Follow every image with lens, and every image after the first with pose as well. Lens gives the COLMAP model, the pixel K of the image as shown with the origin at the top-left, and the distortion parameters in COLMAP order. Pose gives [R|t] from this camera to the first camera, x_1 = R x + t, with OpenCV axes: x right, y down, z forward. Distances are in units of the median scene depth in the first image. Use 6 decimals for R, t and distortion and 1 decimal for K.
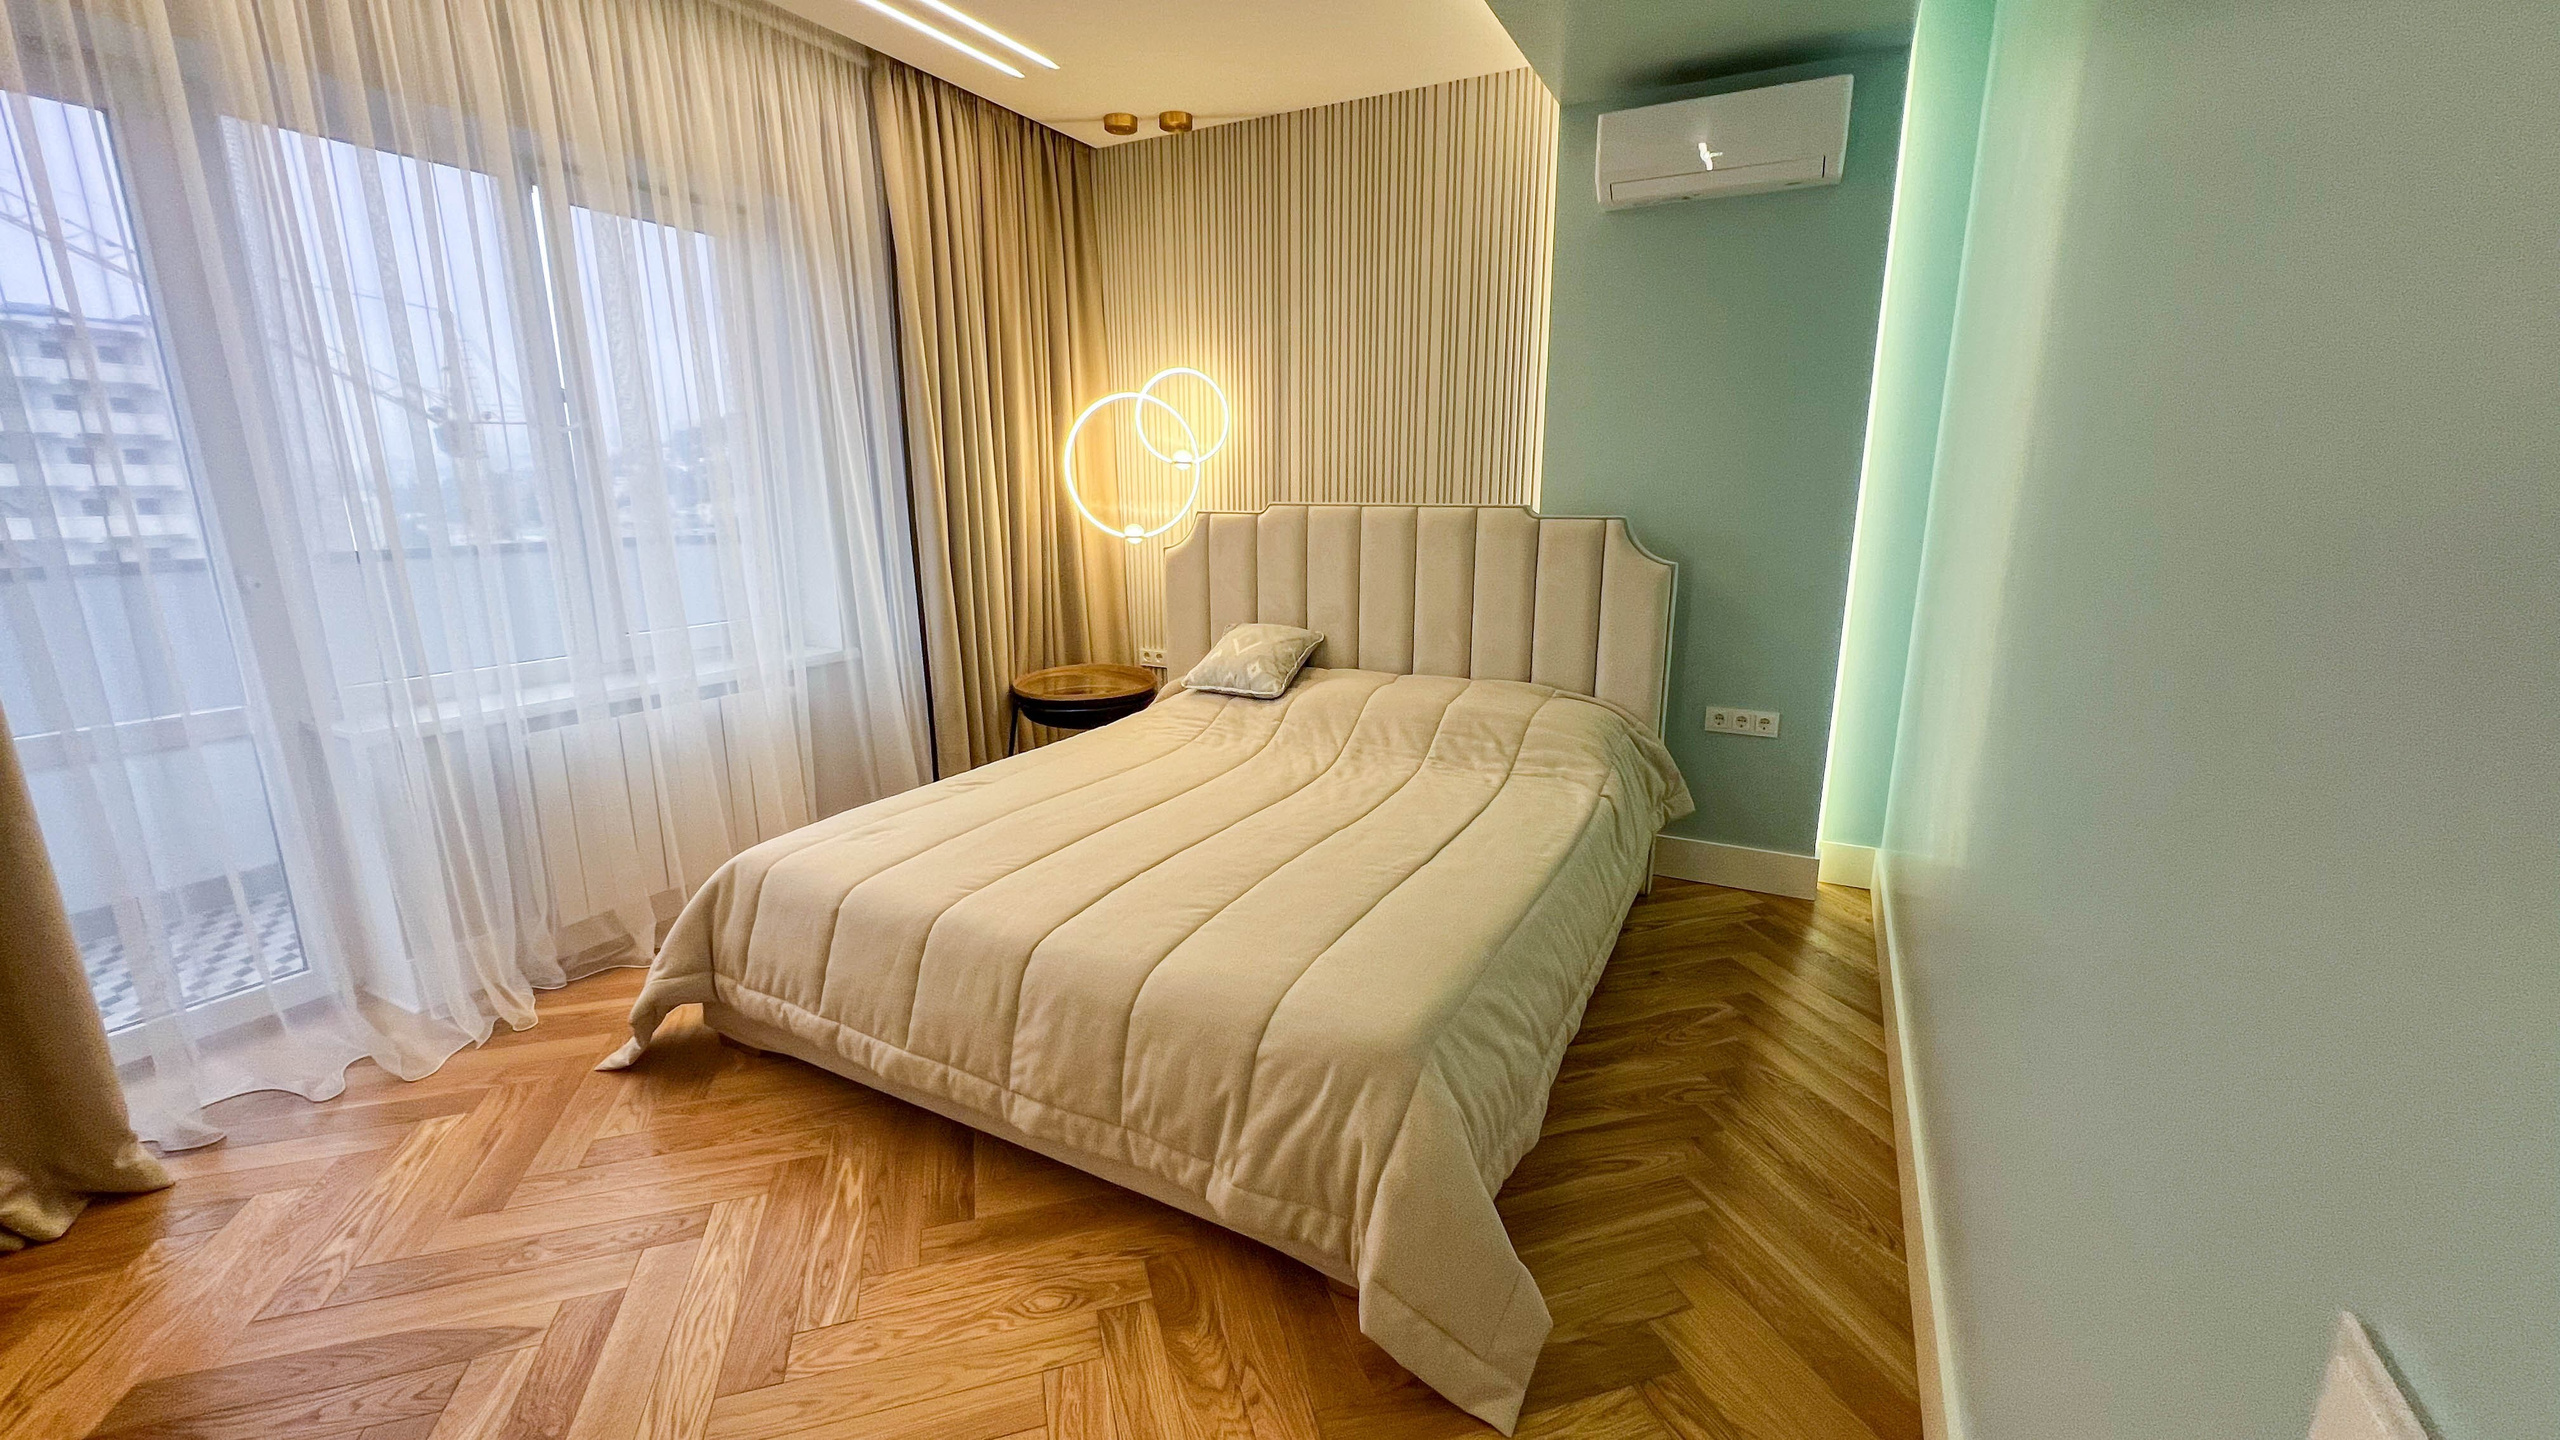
lens RADIAL K [[1023.9, 0, 1275.4], [0, 1023.9, 719.3], [0, 0, 1]] dist [-0.002183, 0.000043]
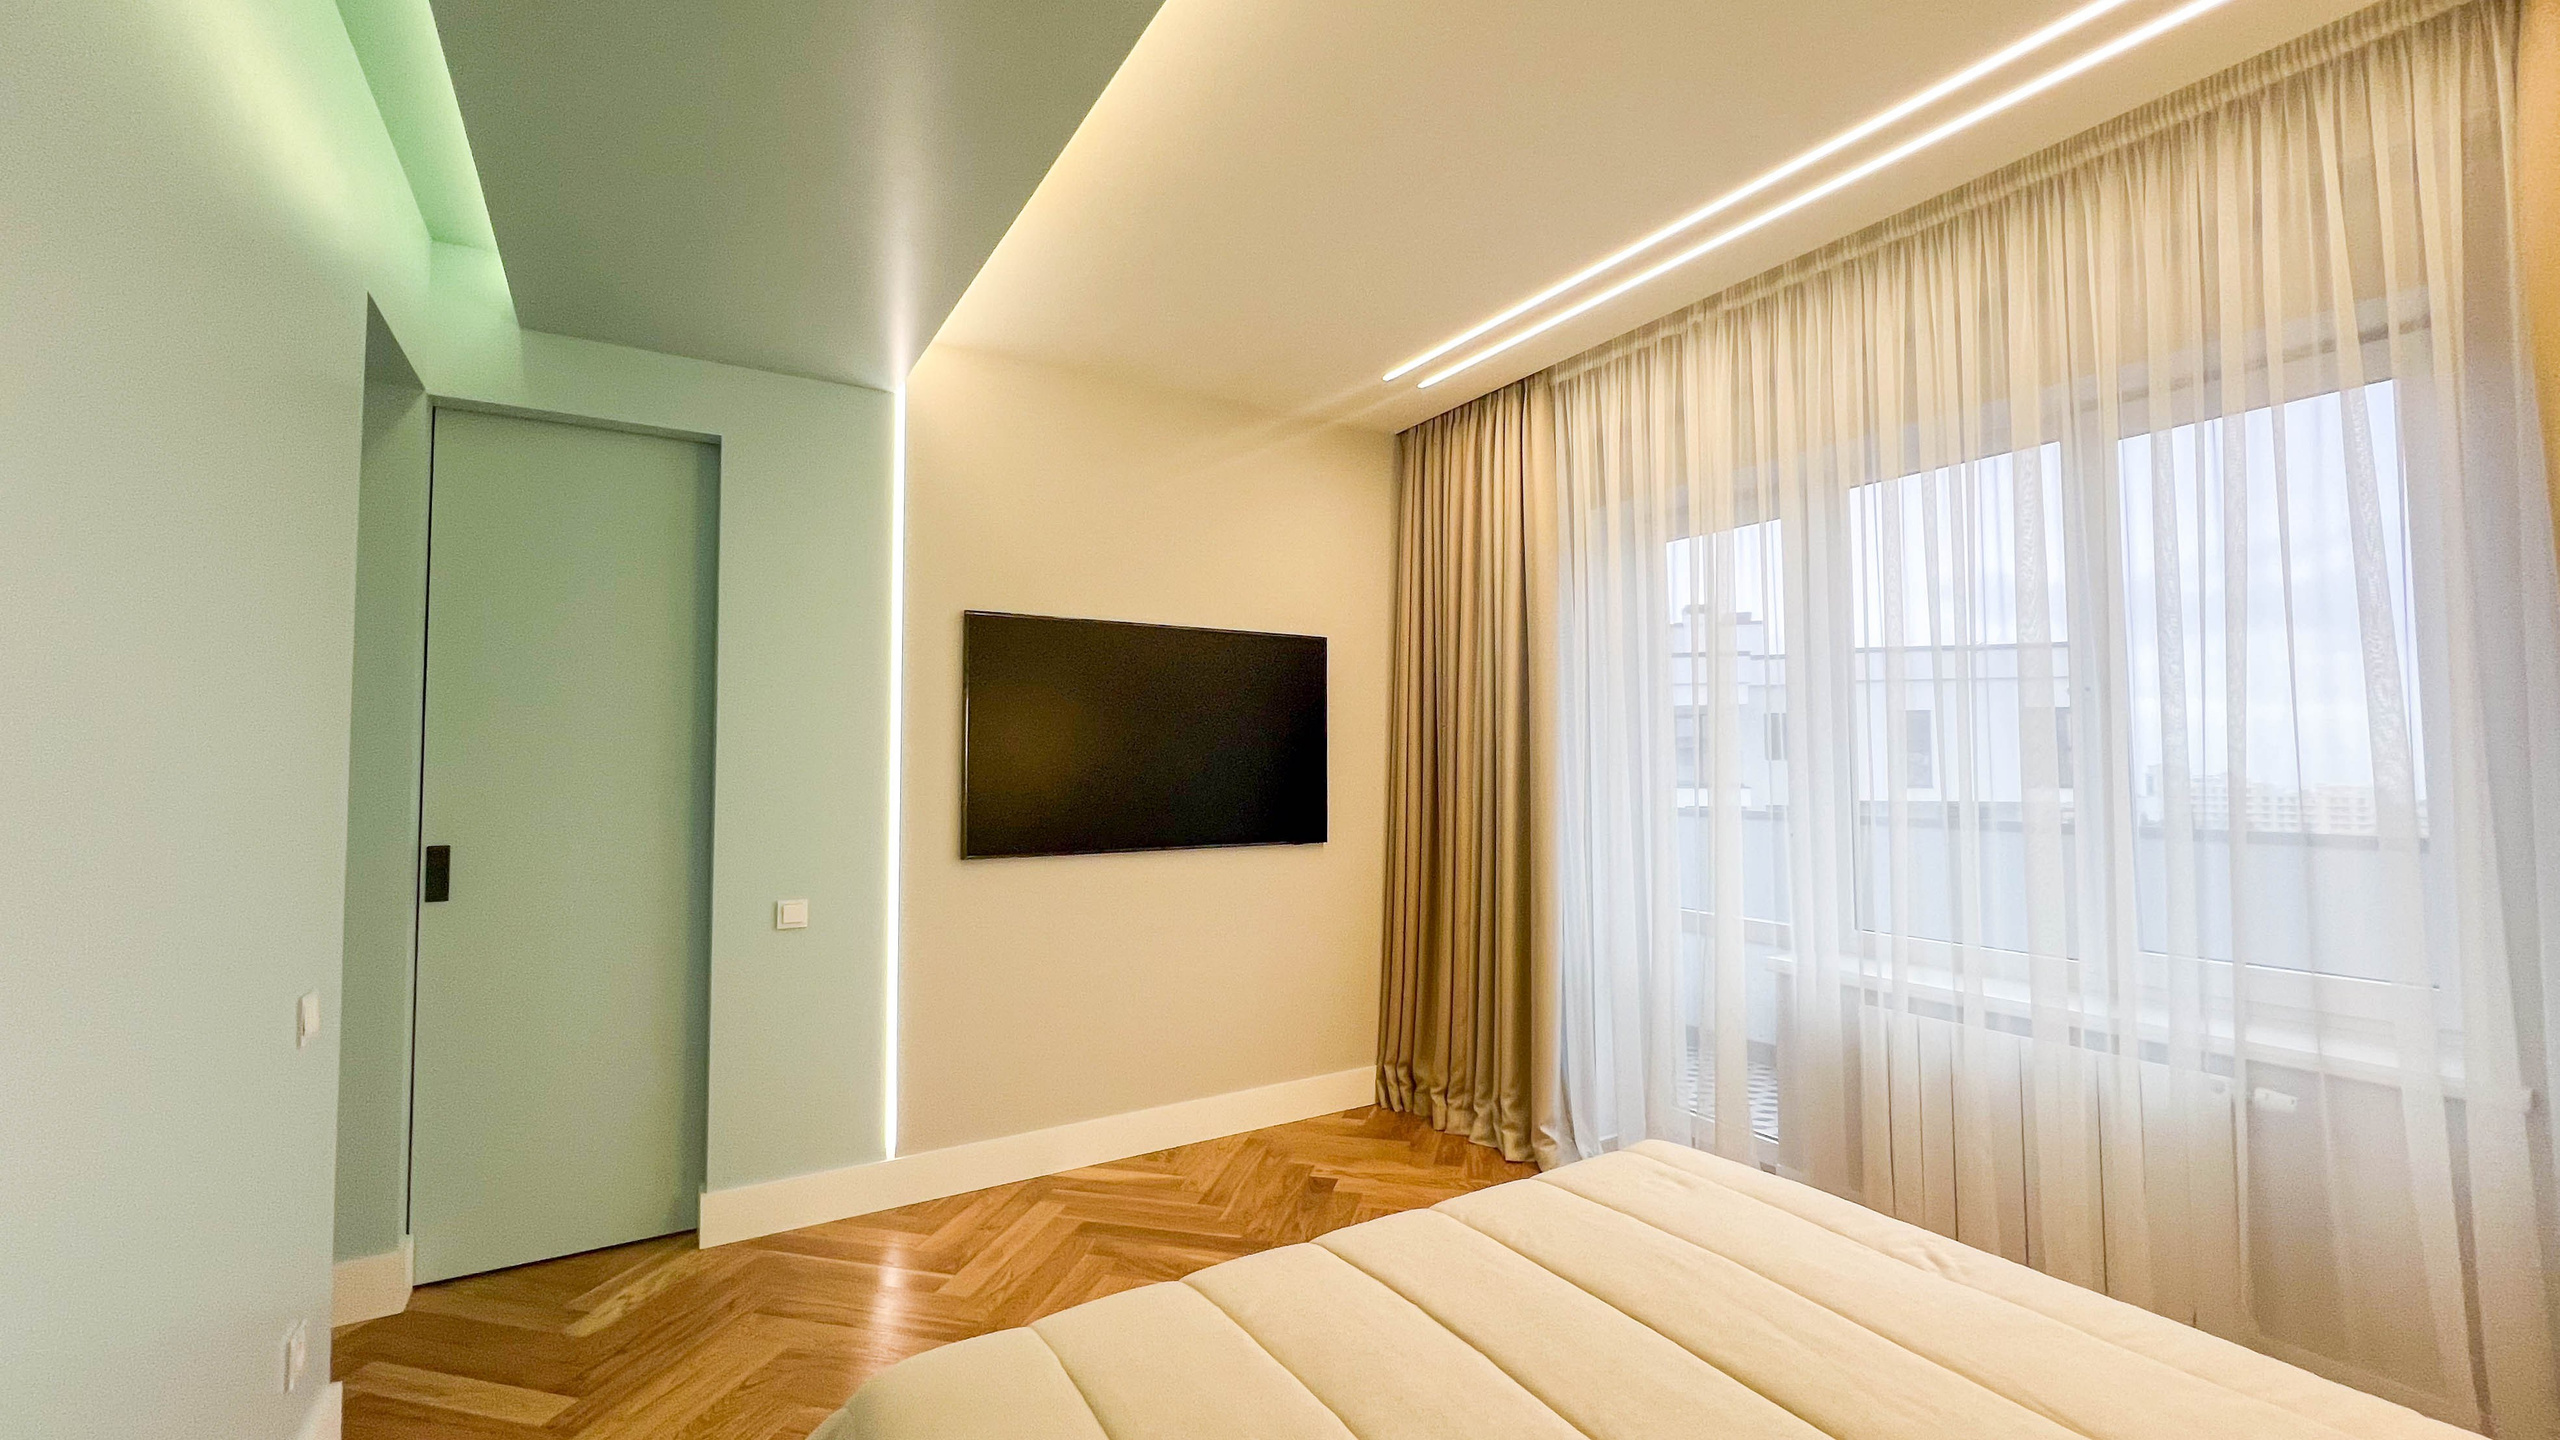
lens RADIAL K [[1031.9, 0, 1280.0], [0, 1031.9, 720.0], [0, 0, 1]] dist [-0.007600, 0.002937]
pose [[-0.511466, -0.030288, -0.858770, 0.459433], [-0.193520, 0.977766, 0.080772, -0.241720], [0.837229, 0.207501, -0.505955, 1.033813]]
